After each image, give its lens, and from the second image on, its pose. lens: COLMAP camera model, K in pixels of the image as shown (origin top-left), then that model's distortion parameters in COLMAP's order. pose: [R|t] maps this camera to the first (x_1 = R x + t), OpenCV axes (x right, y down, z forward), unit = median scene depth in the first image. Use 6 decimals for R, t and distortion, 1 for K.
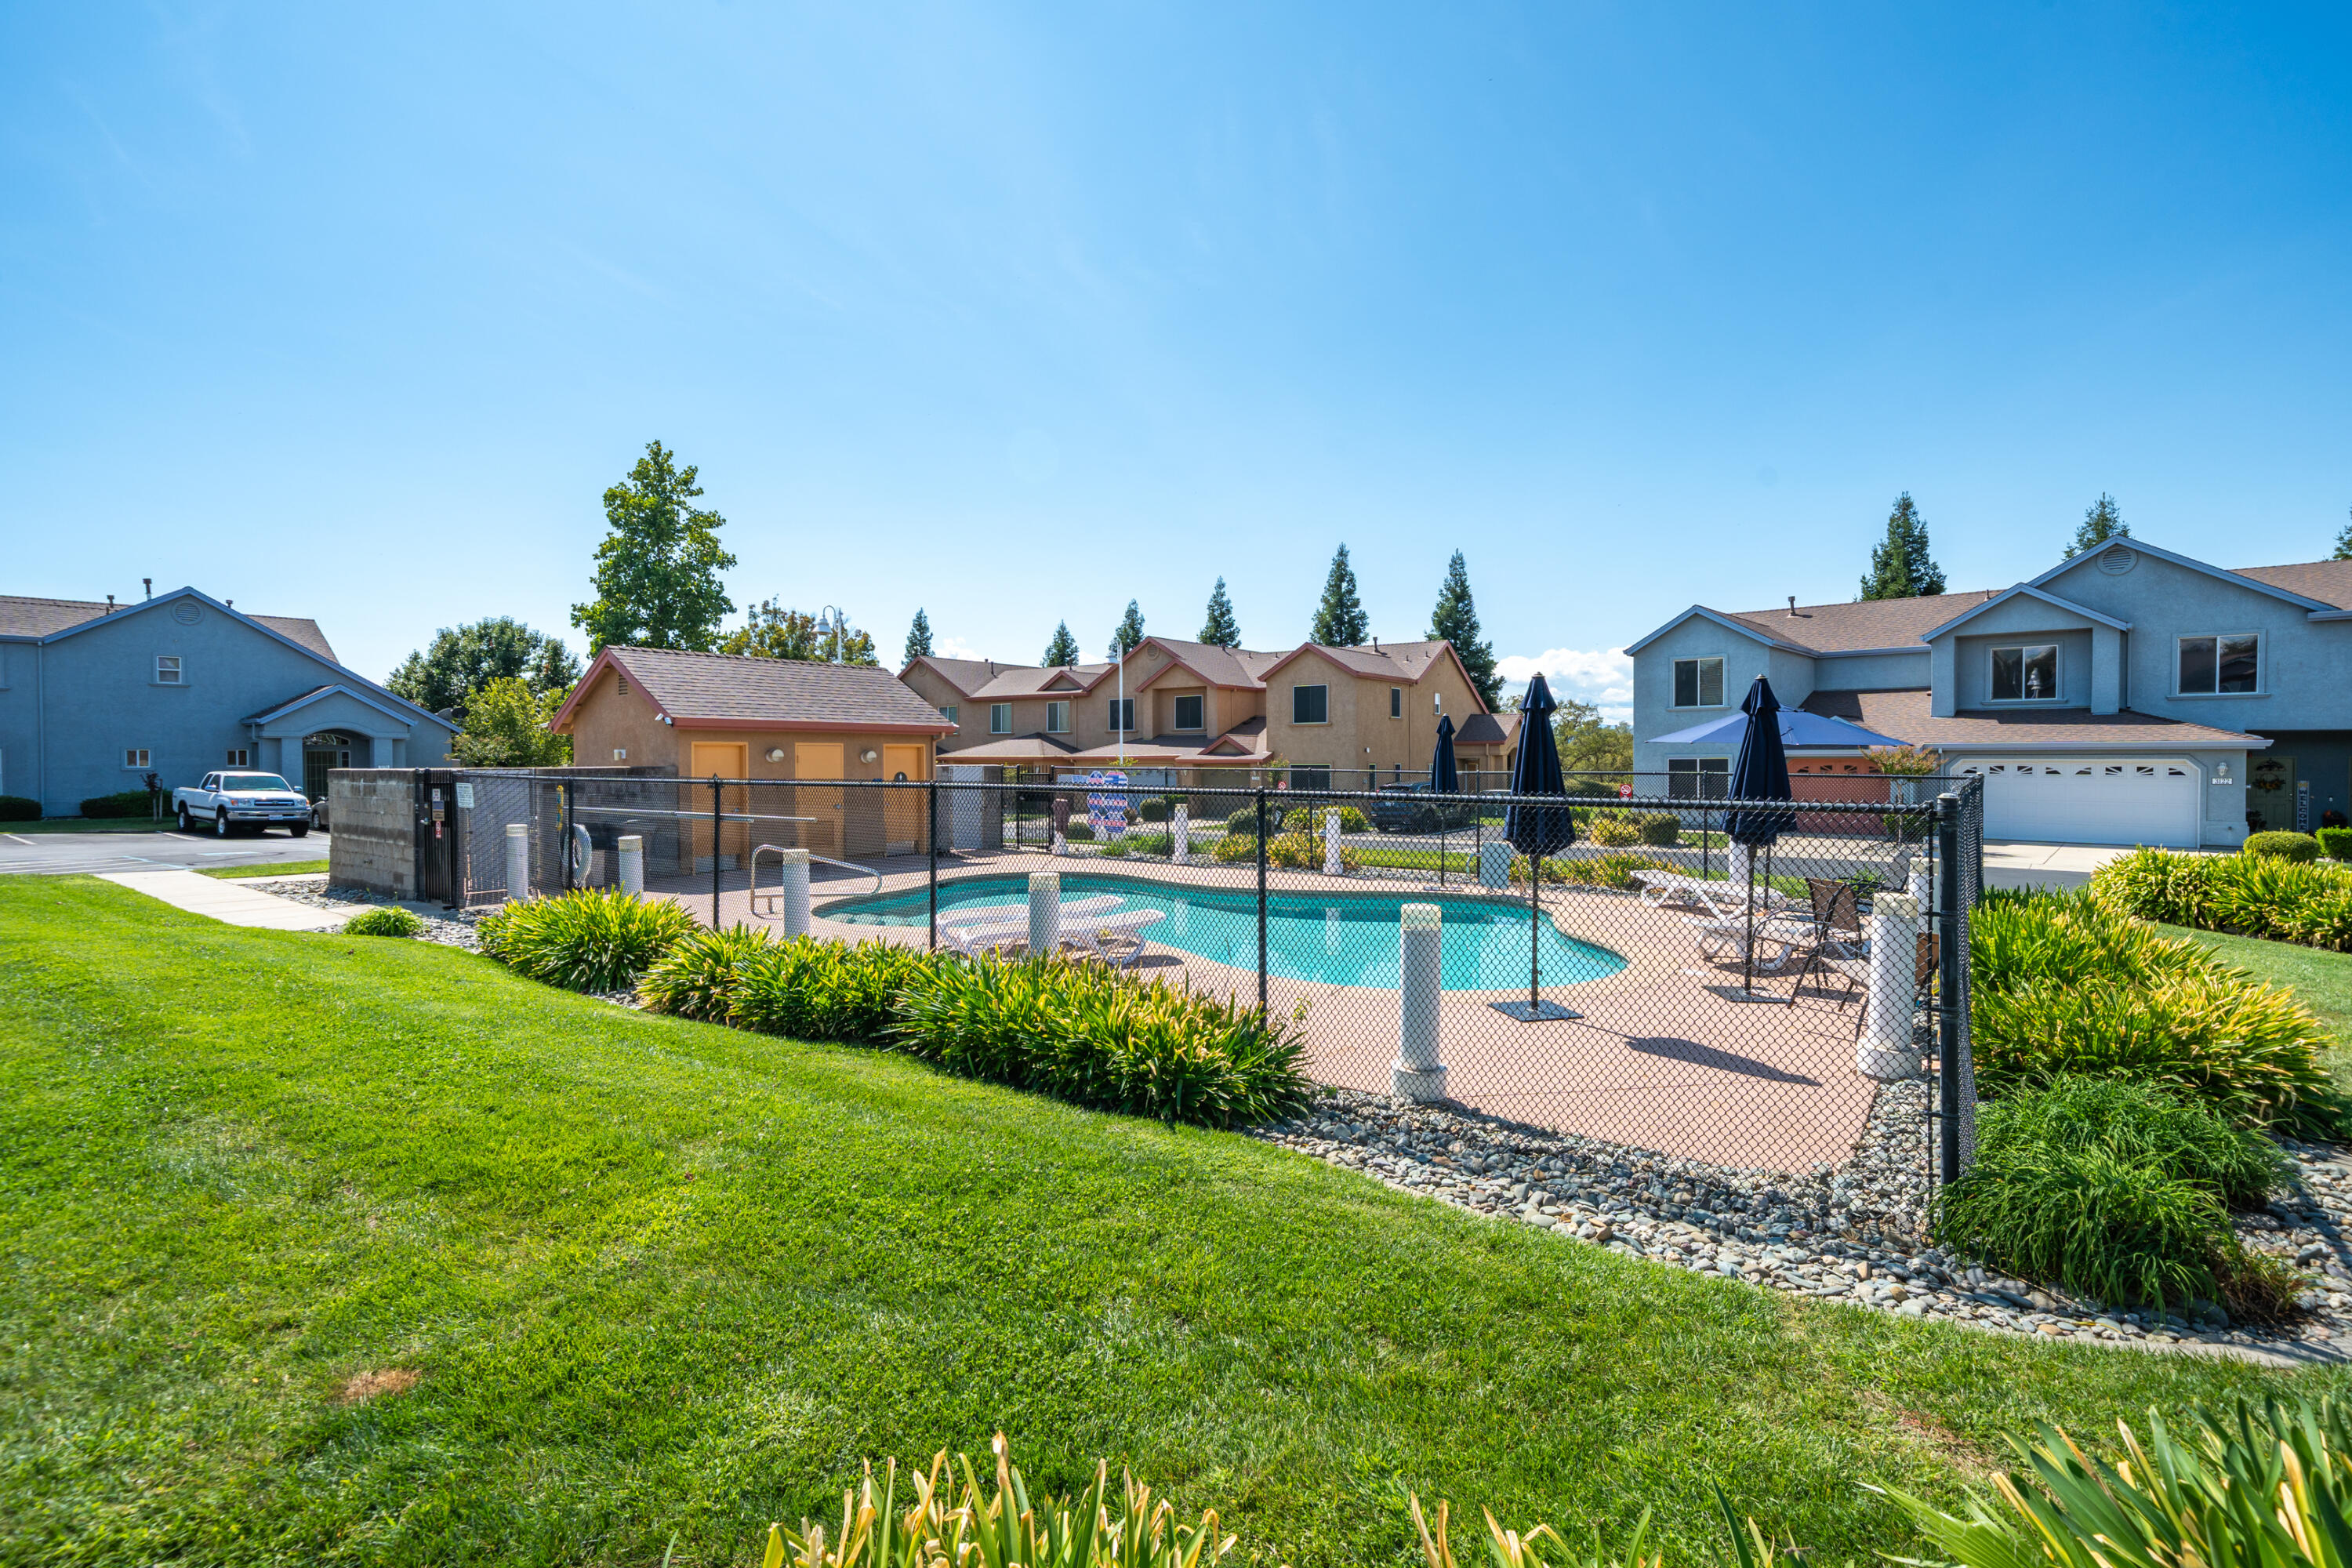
lens RADIAL K [[1147.9, 0, 1175.6], [0, 1147.9, 783.1], [0, 0, 1]] dist [0.001205, 0.000798]
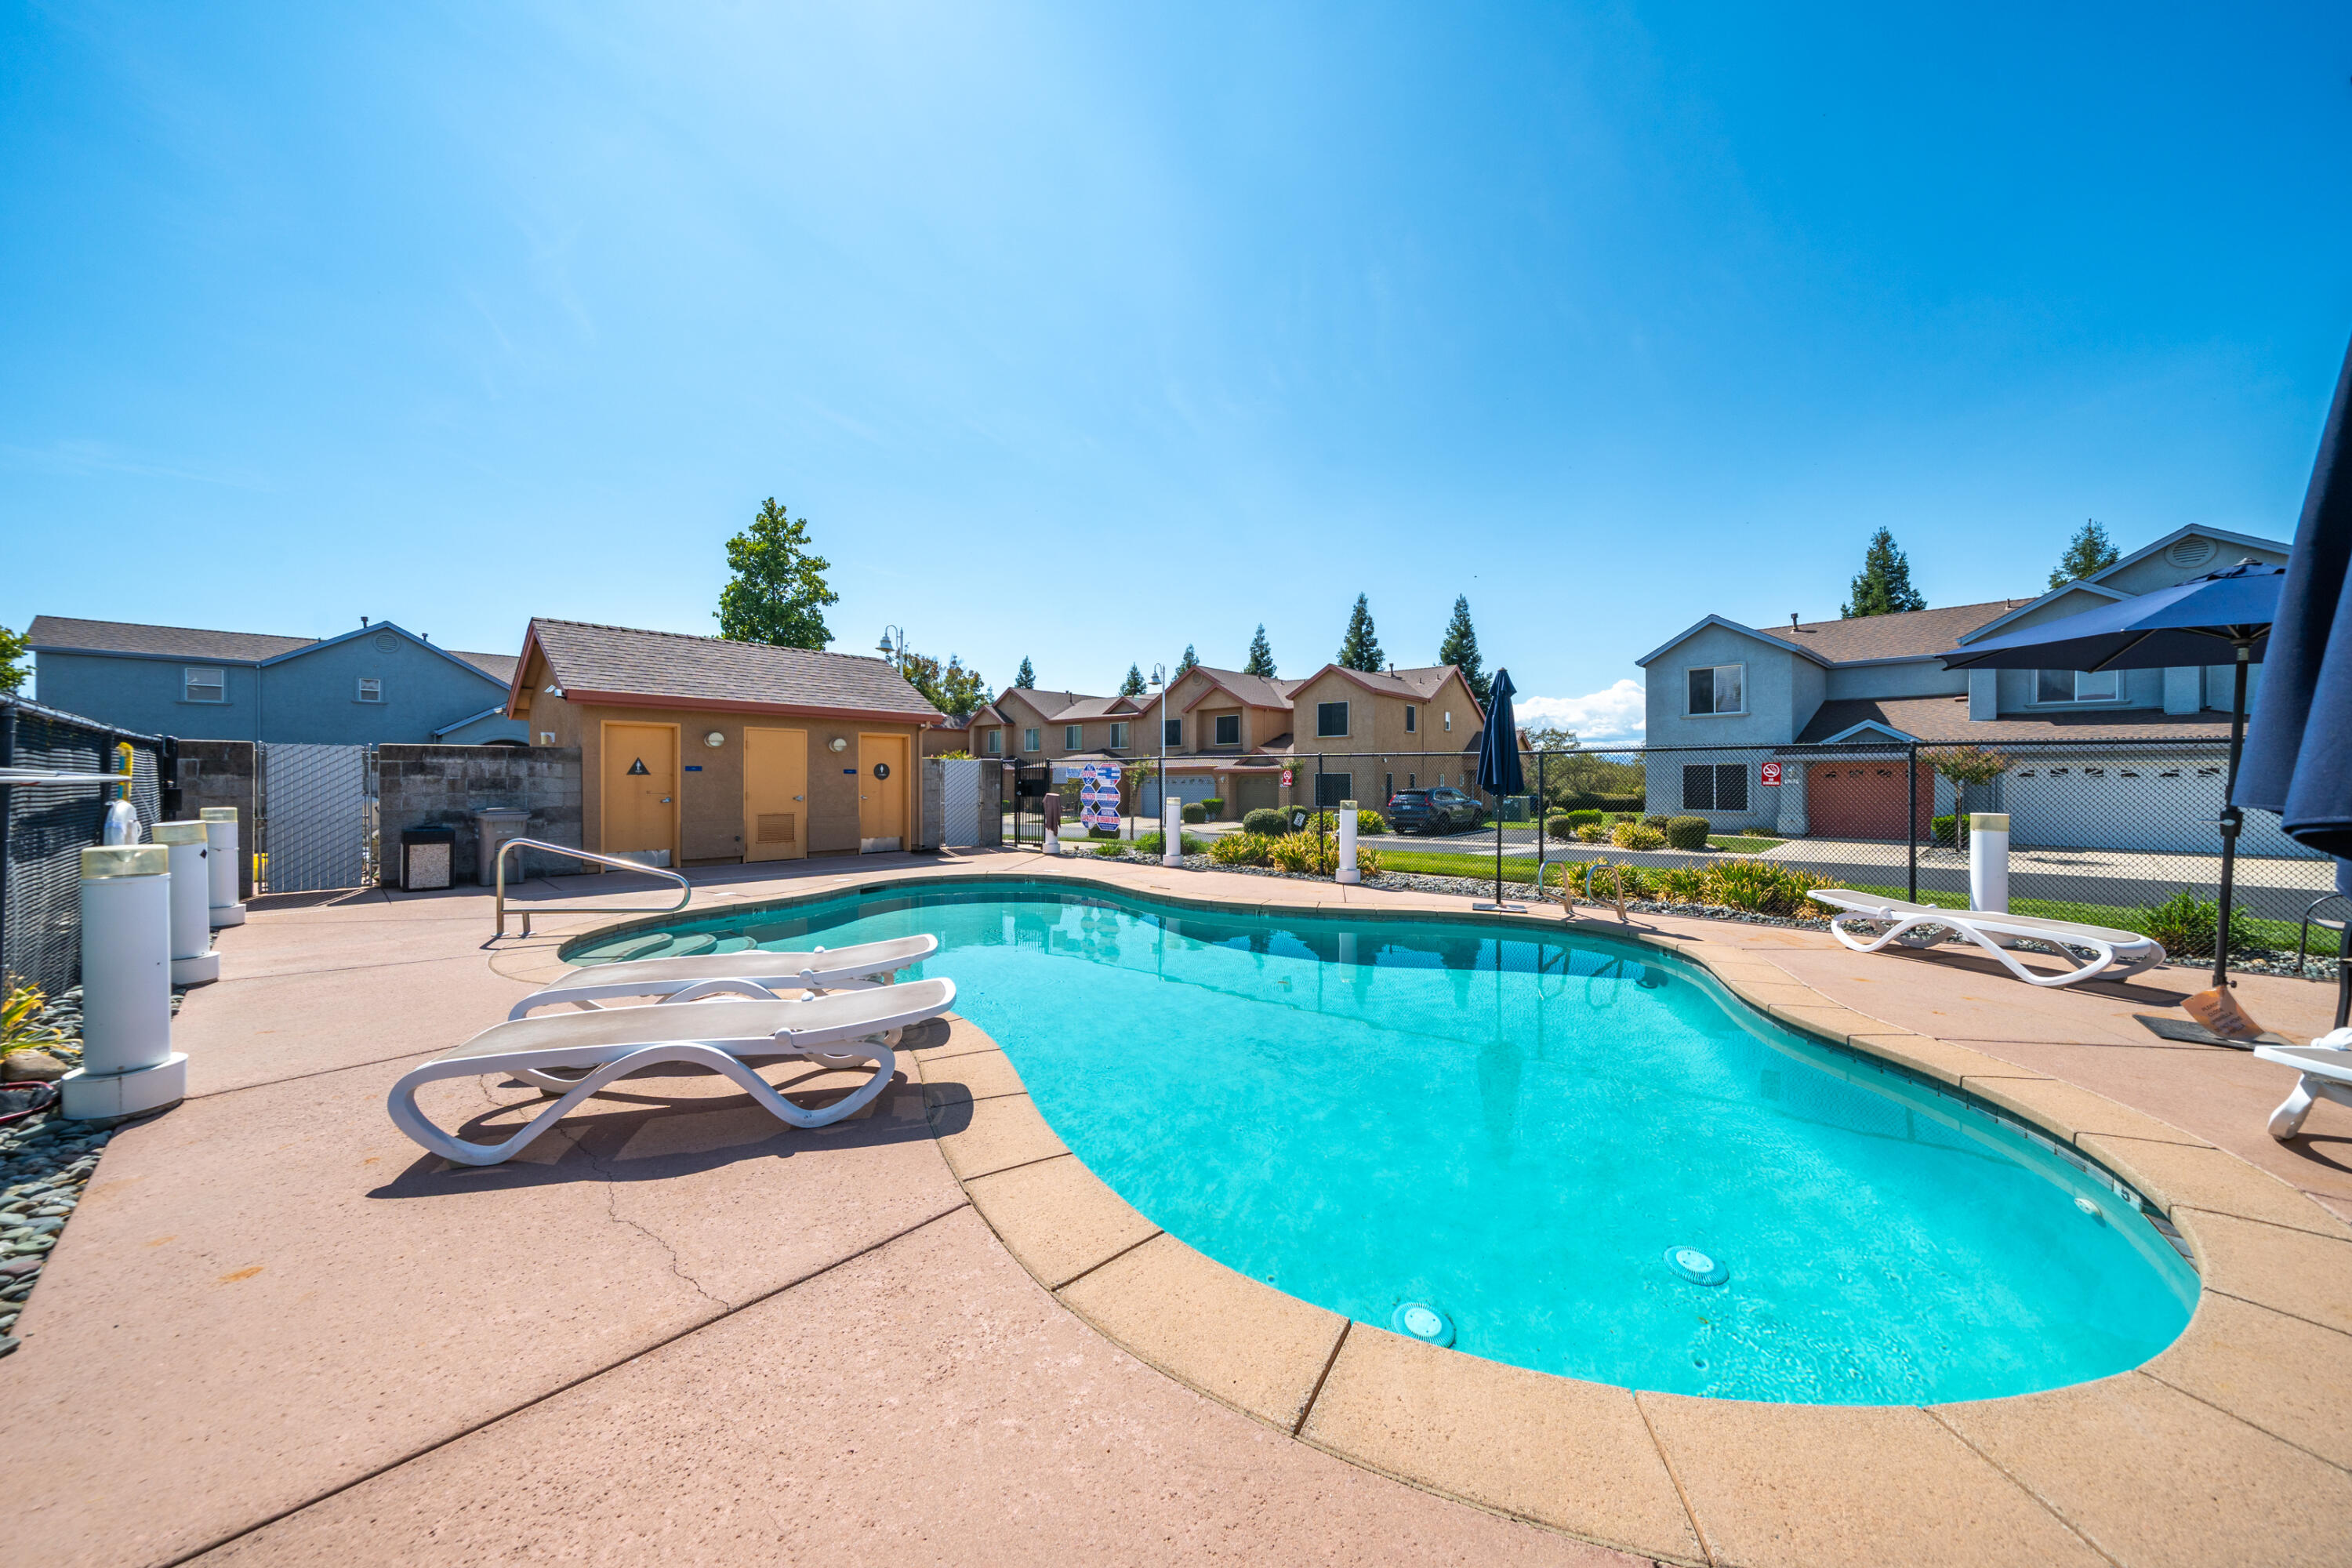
lens RADIAL K [[824.1, 0, 1168.6], [0, 824.1, 784.9], [0, 0, 1]] dist [-0.007064, 0.000260]
pose [[0.996178, 0.003470, -0.087280, 0.028729], [-0.004982, 0.999841, -0.017118, 0.010023], [0.087207, 0.017487, 0.996037, 0.190792]]
